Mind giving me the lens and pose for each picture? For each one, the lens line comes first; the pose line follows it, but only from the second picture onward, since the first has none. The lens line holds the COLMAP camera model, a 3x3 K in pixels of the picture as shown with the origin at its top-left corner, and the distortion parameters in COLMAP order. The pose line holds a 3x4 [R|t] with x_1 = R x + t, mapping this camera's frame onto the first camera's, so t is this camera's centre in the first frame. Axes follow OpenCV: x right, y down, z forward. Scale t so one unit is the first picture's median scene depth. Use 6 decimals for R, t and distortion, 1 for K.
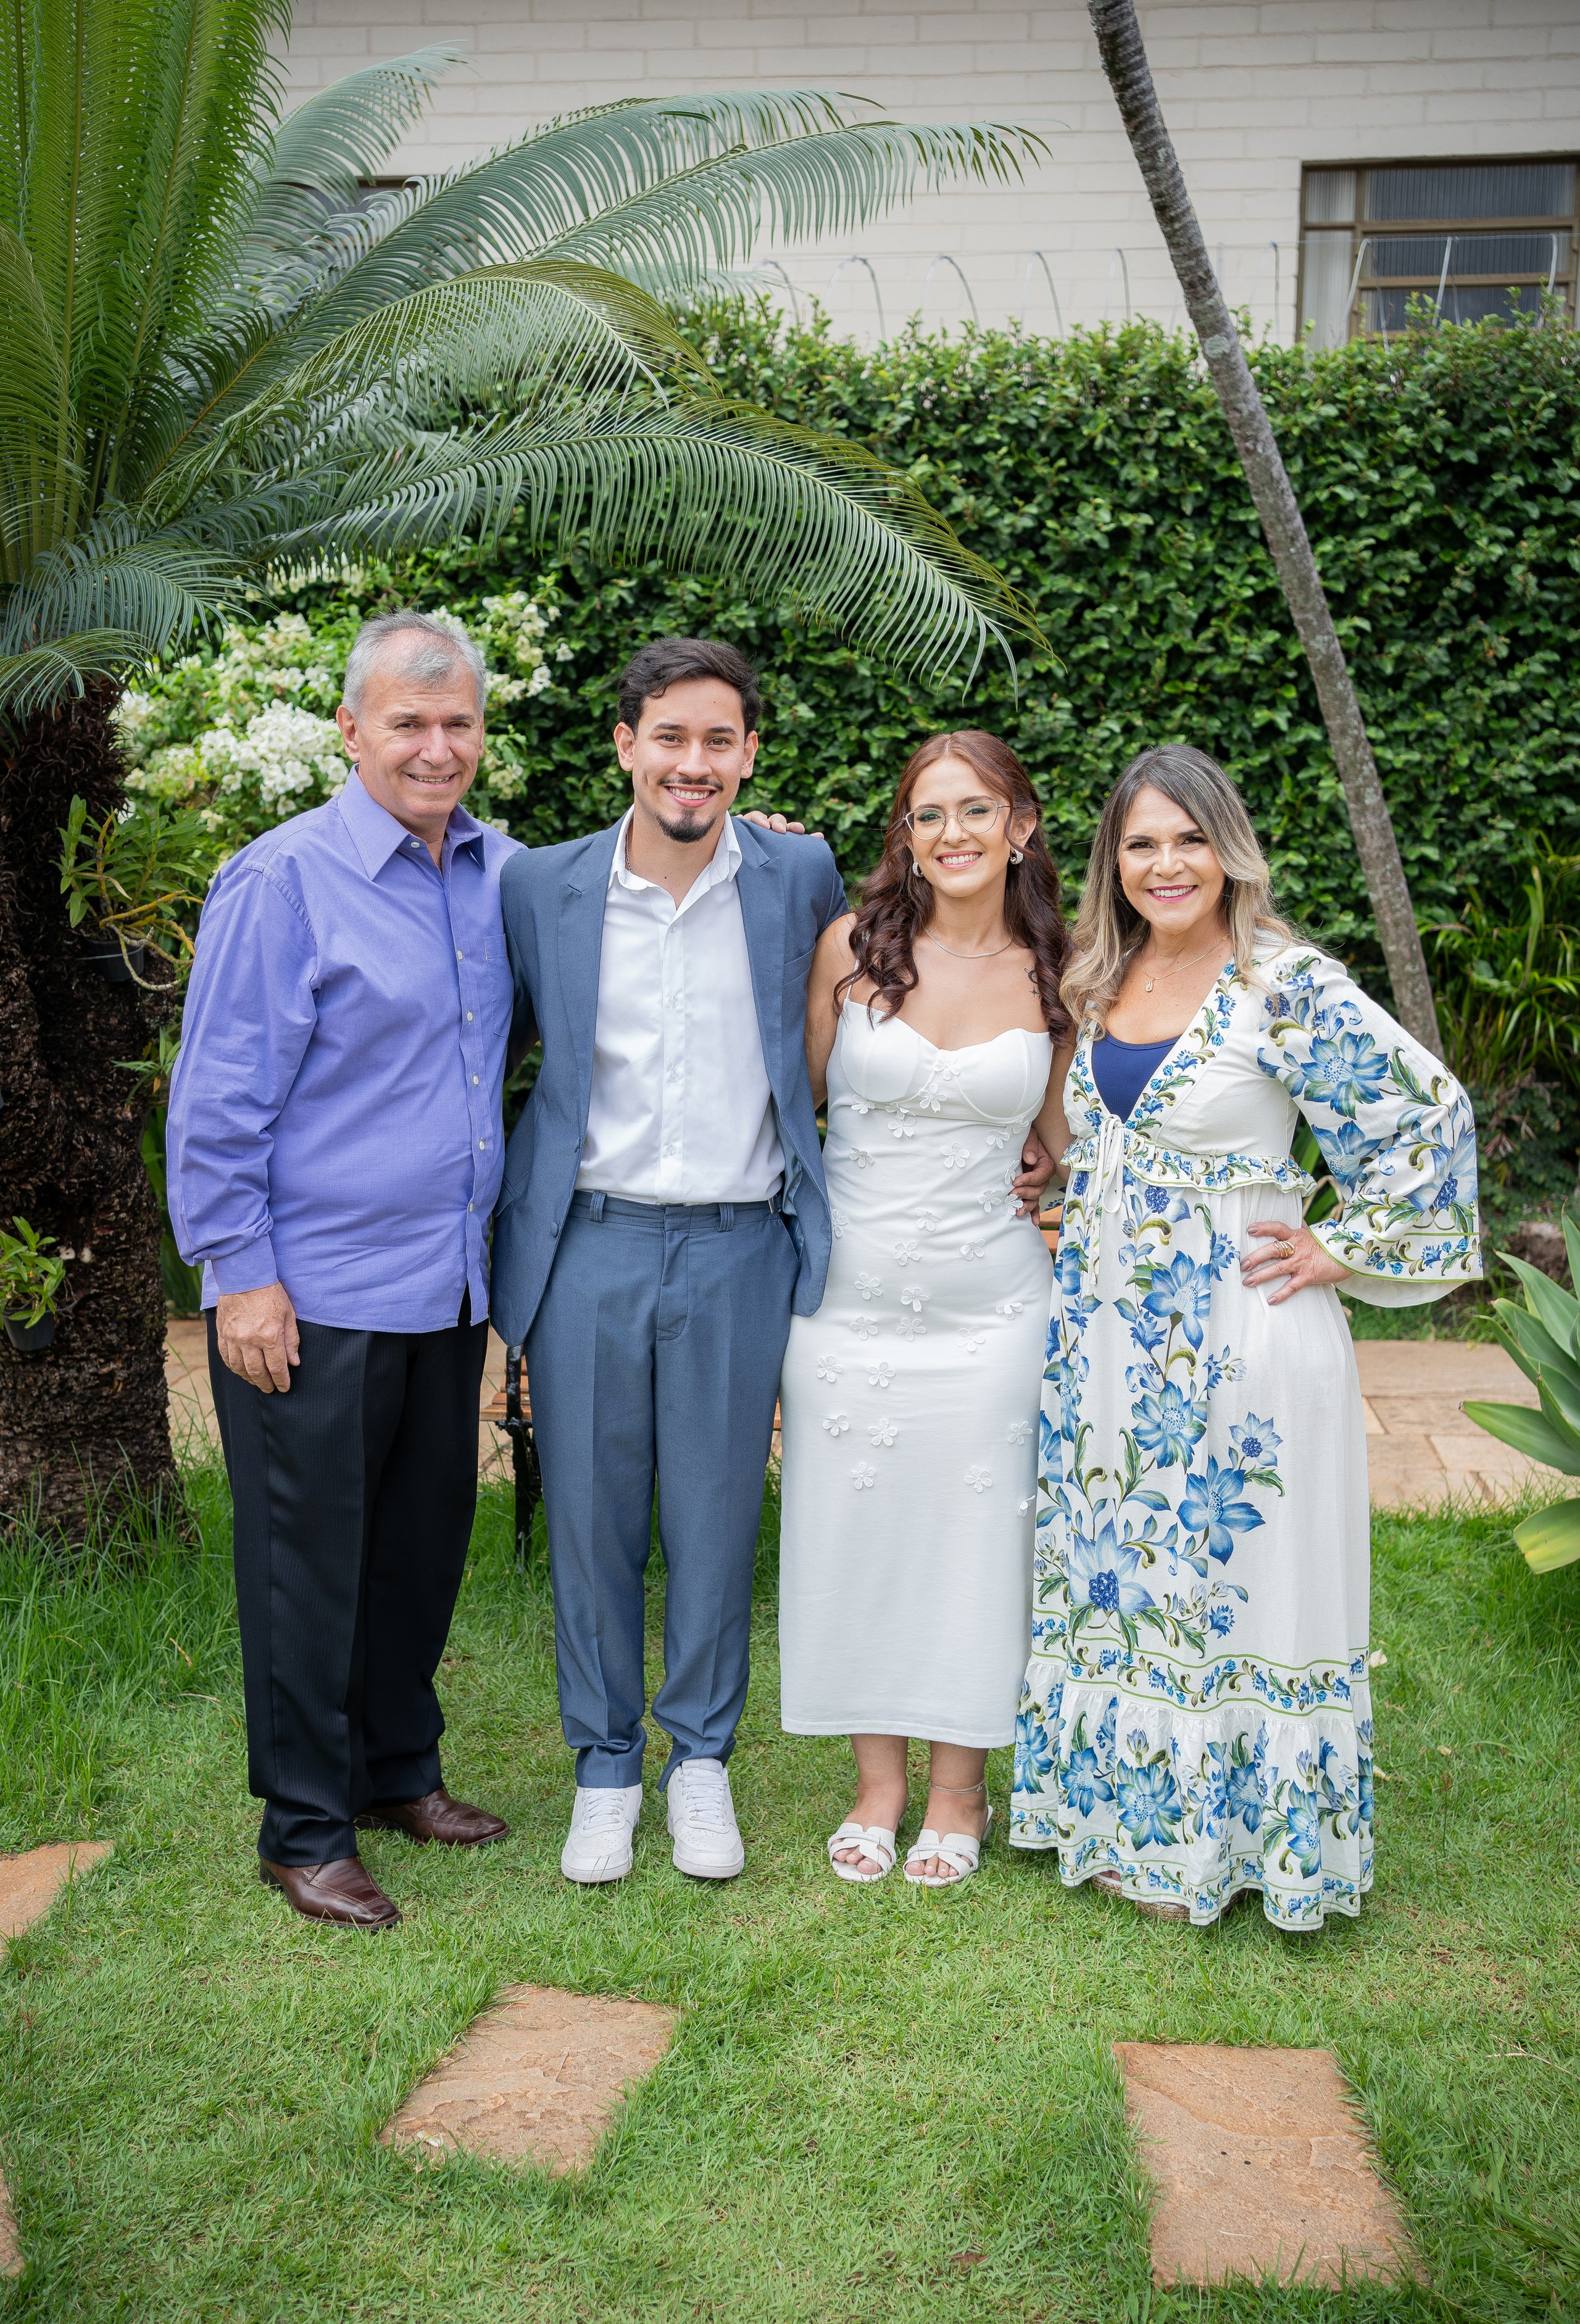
lens RADIAL K [[2373.0, 0, 769.9], [0, 2373.0, 1159.2], [0, 0, 1]] dist [-0.000305, 0.000000]
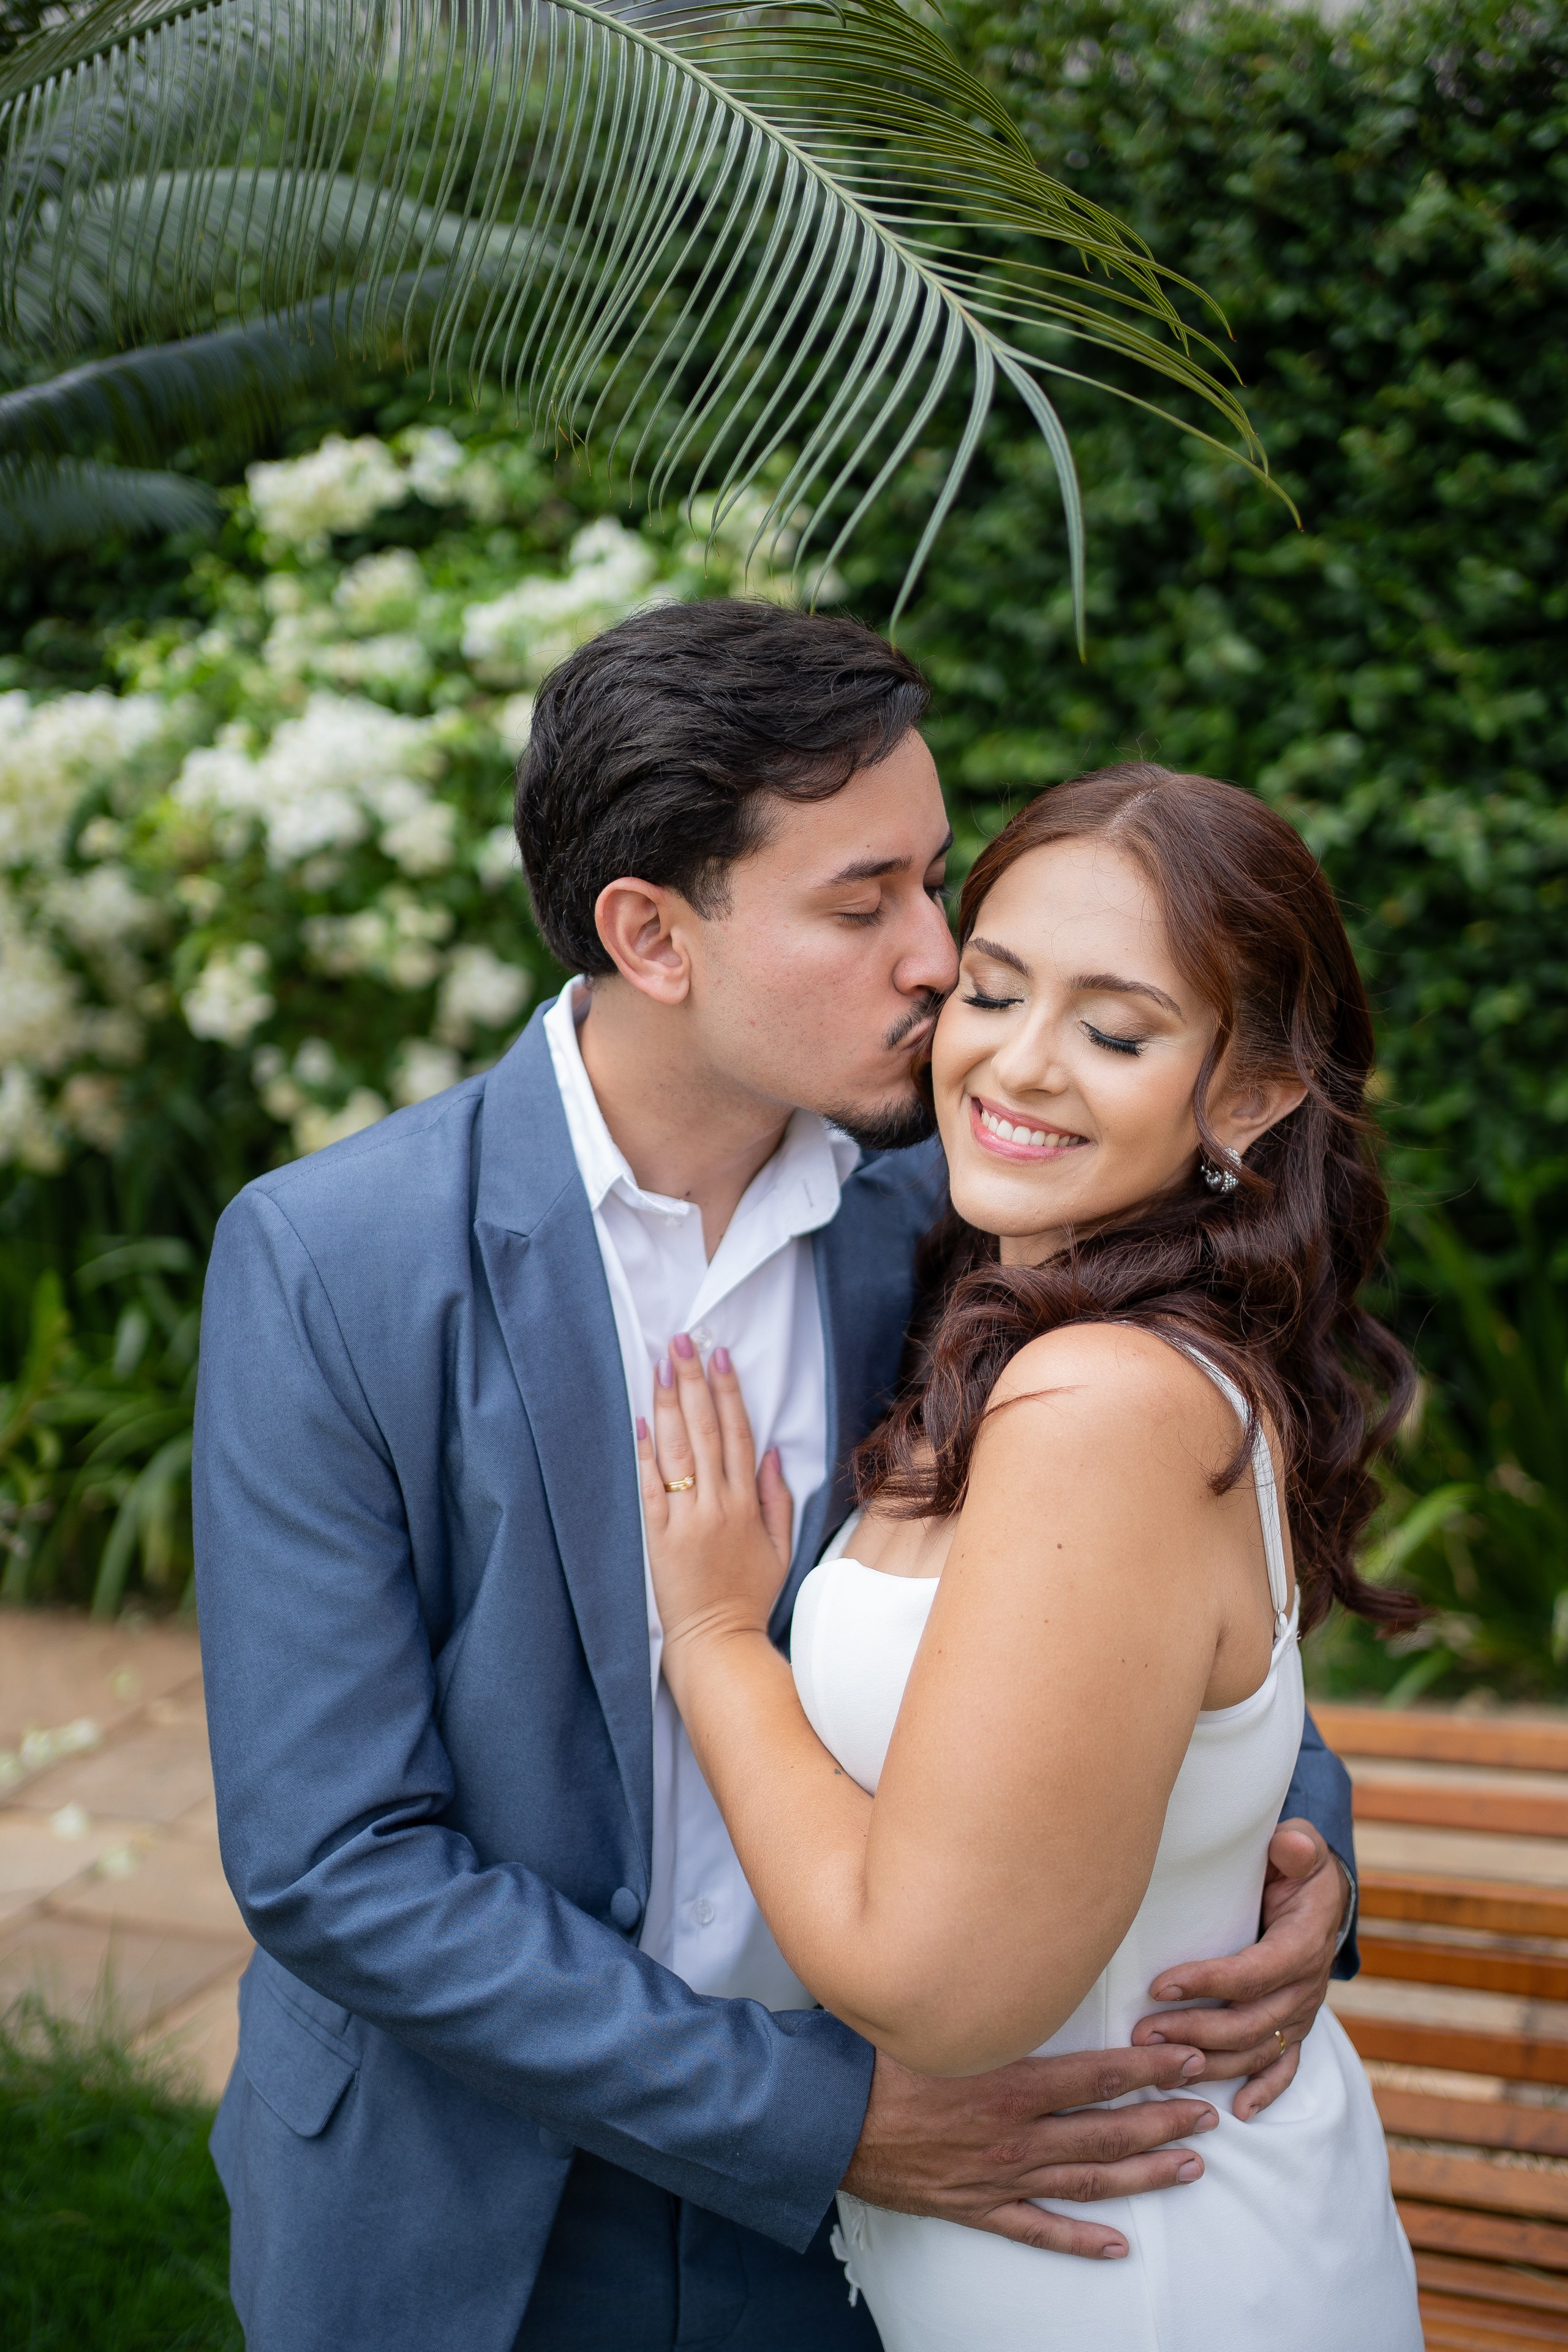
lens RADIAL K [[2384.6, 0, 793.3], [0, 2384.6, 1153.5], [0, 0, 1]] dist [0.014189, 0.000000]
pose [[0.966519, -0.019708, -0.255837, 0.057255], [0.020831, 0.999782, 0.001682, -0.069697], [0.255748, -0.006955, 0.966719, 0.409490]]
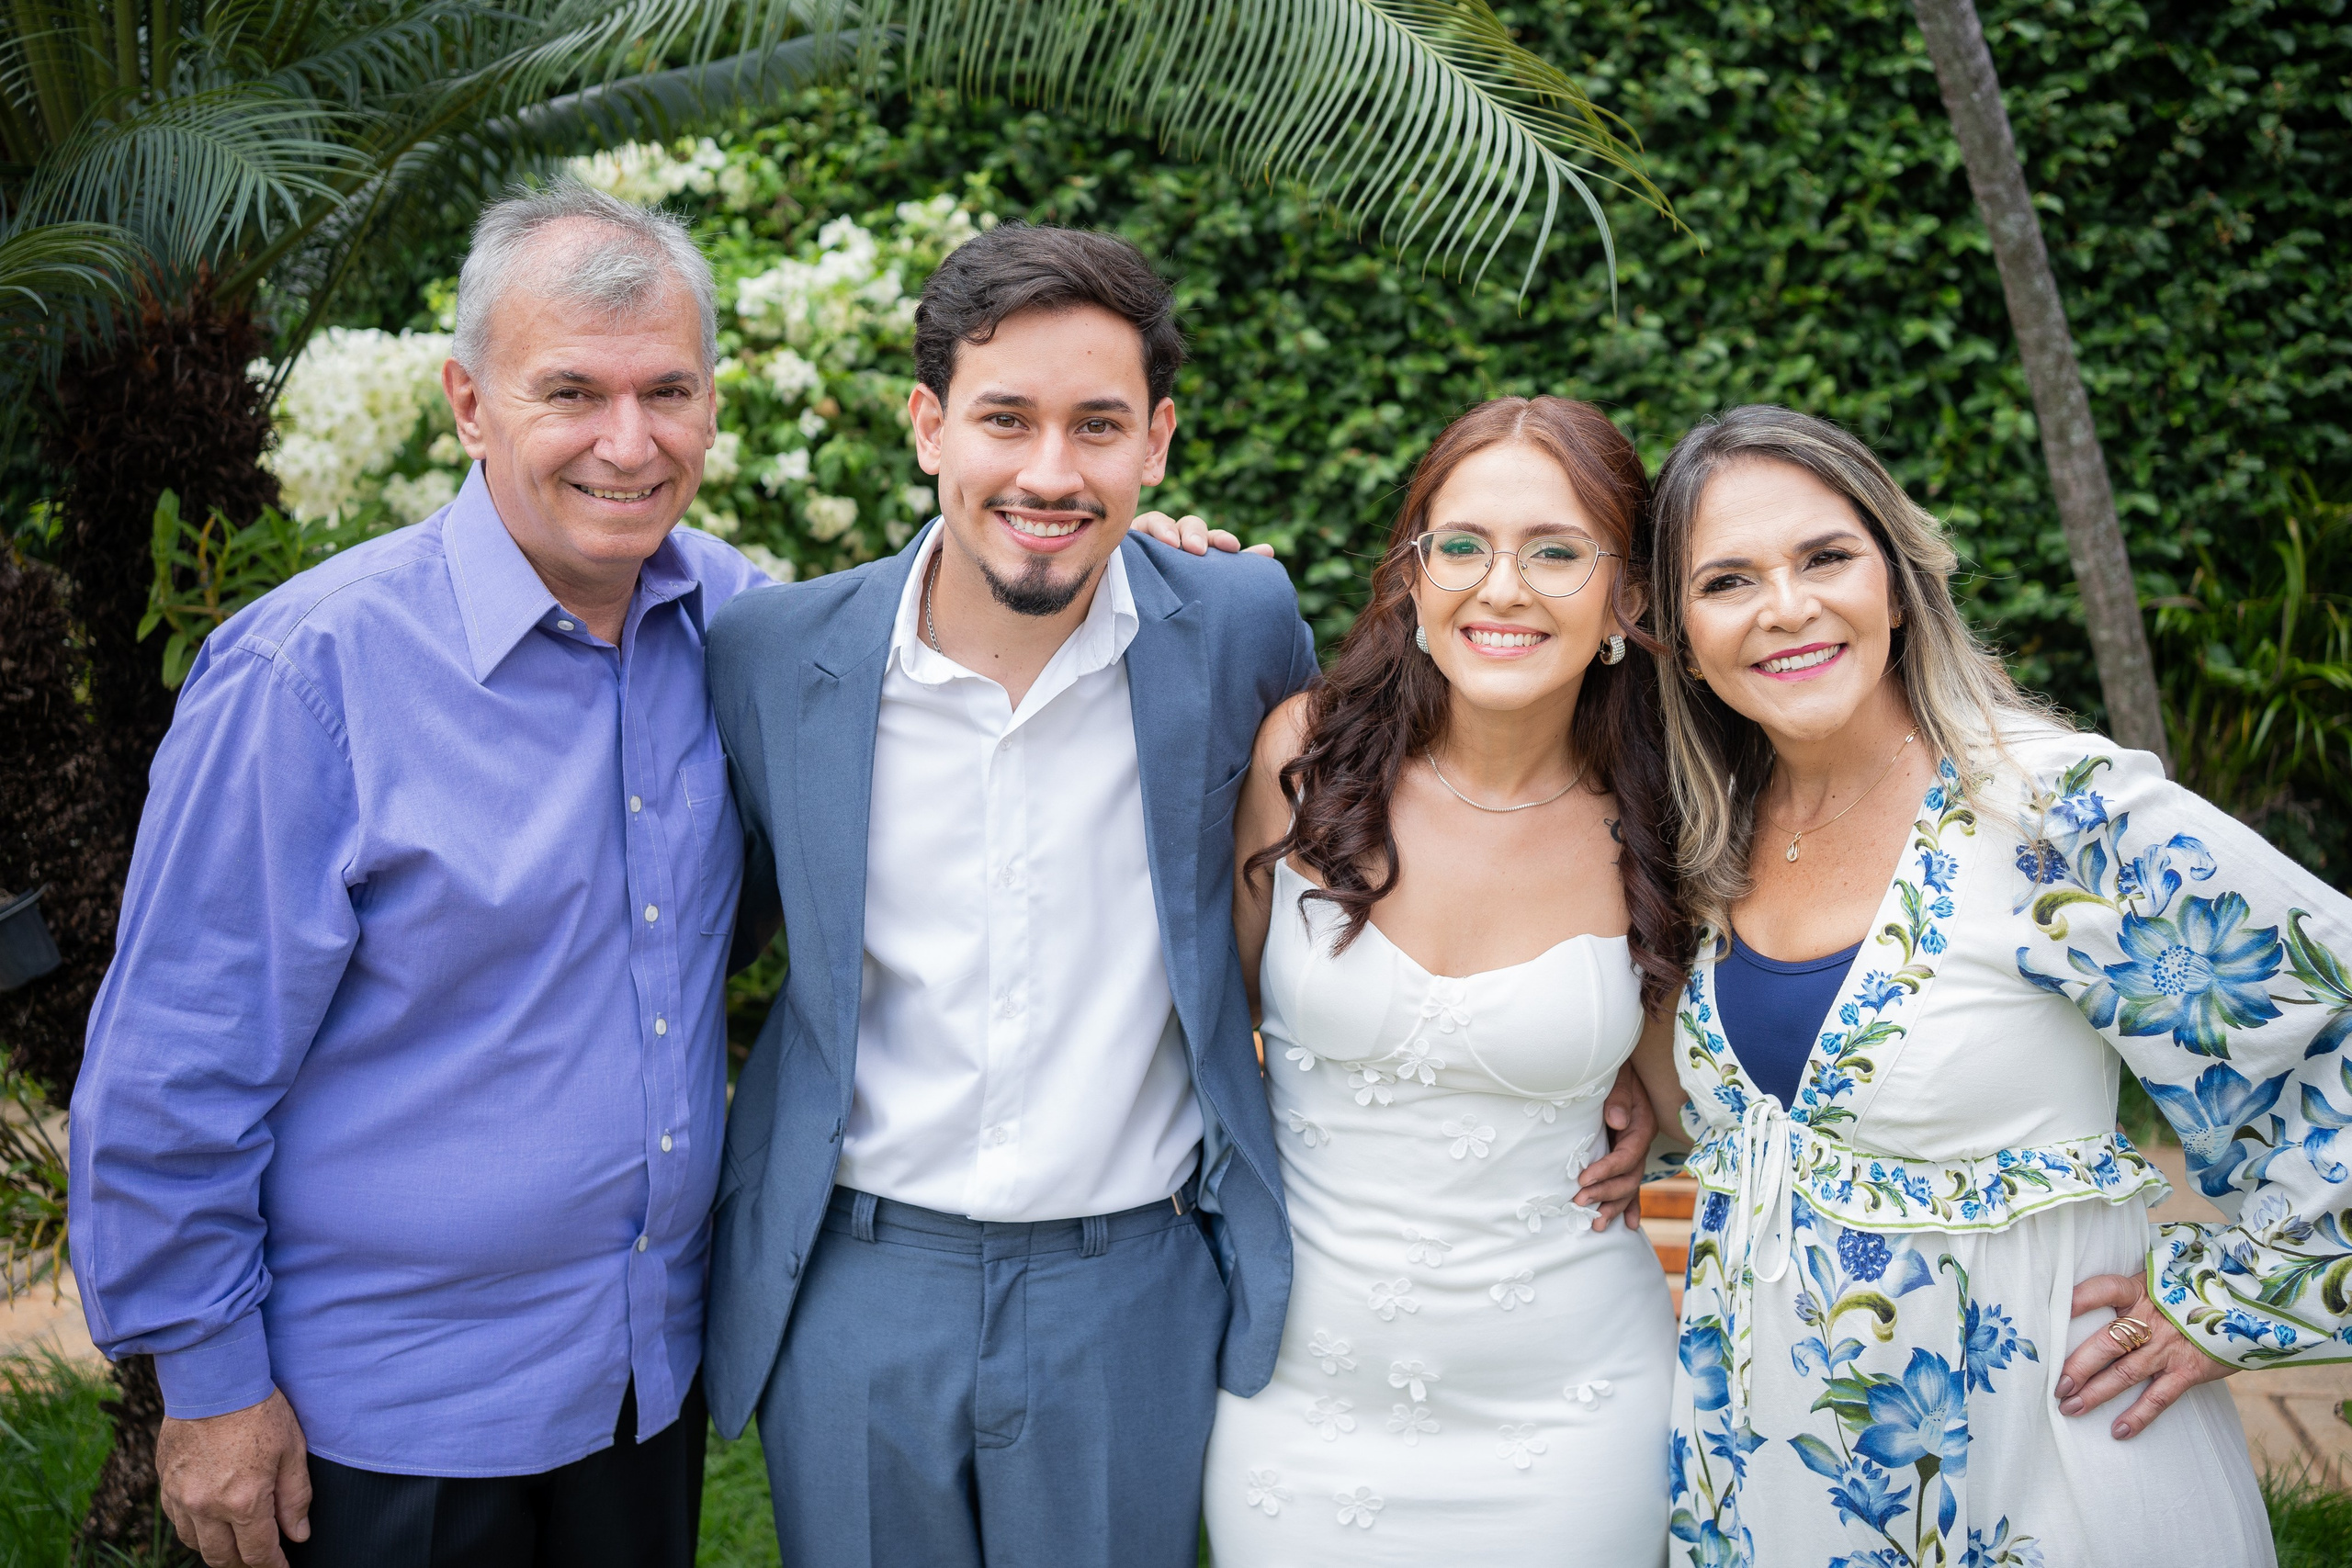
lens RADIAL K [[2288.7, 0, 1170.4], [0, 2288.7, 764.6], [0, 0, 1]] dist [0.011788, 0.000000]
pose [[0.997279, -0.013299, -0.072512, 0.020516], [0.012733, 0.999885, -0.008271, -0.043739], [0.072614, 0.007325, 0.997333, 0.248928]]
